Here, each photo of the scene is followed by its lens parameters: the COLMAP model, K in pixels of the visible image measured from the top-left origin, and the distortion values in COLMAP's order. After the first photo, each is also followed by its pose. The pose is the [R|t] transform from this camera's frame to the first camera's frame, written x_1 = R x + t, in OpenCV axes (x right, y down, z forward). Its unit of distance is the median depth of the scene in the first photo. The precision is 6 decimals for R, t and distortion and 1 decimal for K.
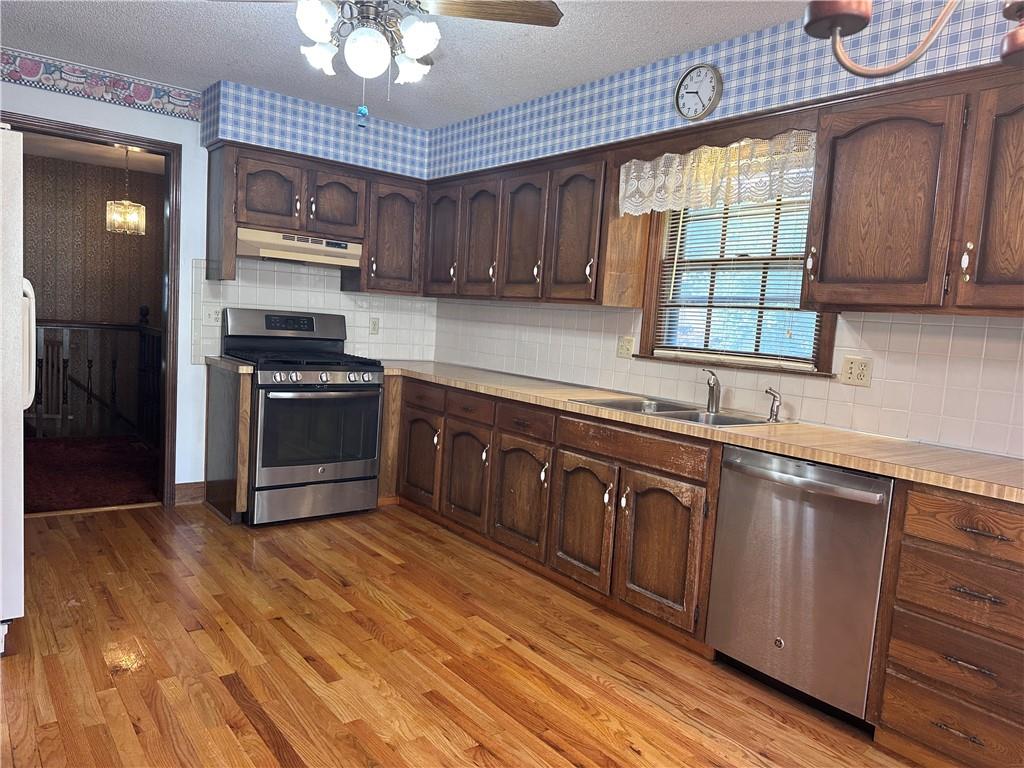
lens RADIAL K [[715.3, 0, 512.9], [0, 715.3, 389.4], [0, 0, 1]] dist [0.158723, -0.295494]
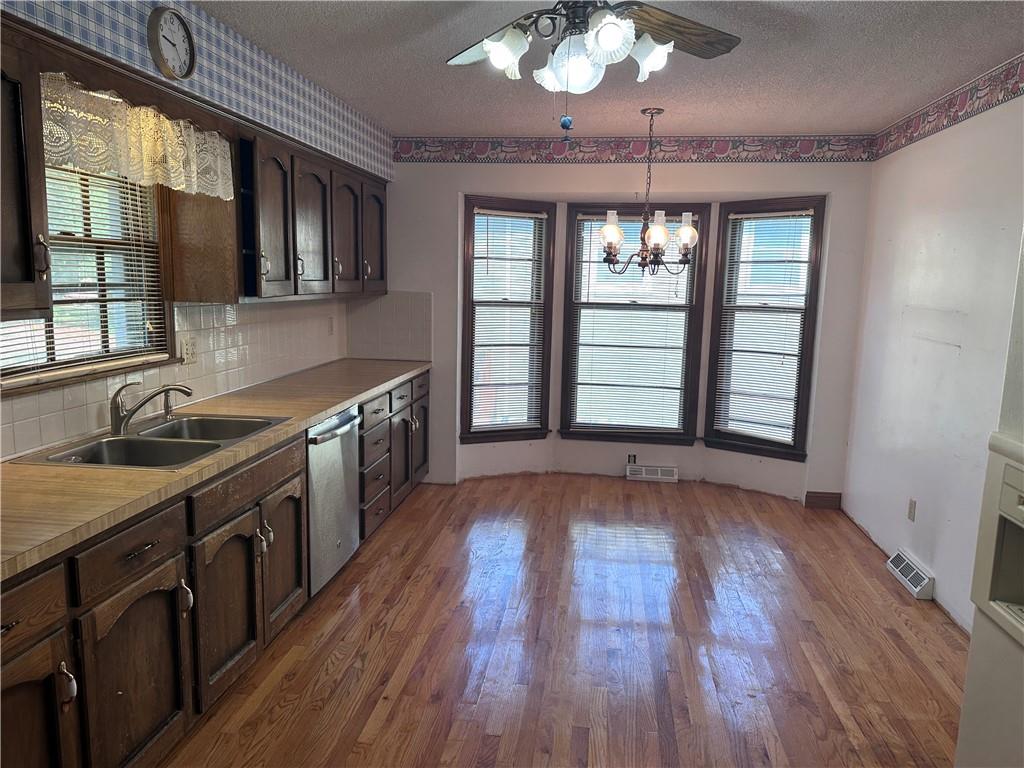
lens RADIAL K [[715.3, 0, 512.9], [0, 715.3, 389.4], [0, 0, 1]] dist [0.158723, -0.295494]
pose [[-0.700762, -0.192516, 0.686928, -0.629717], [-0.002131, 0.963461, 0.267841, -0.257040], [-0.713392, 0.186229, -0.675567, 1.343313]]
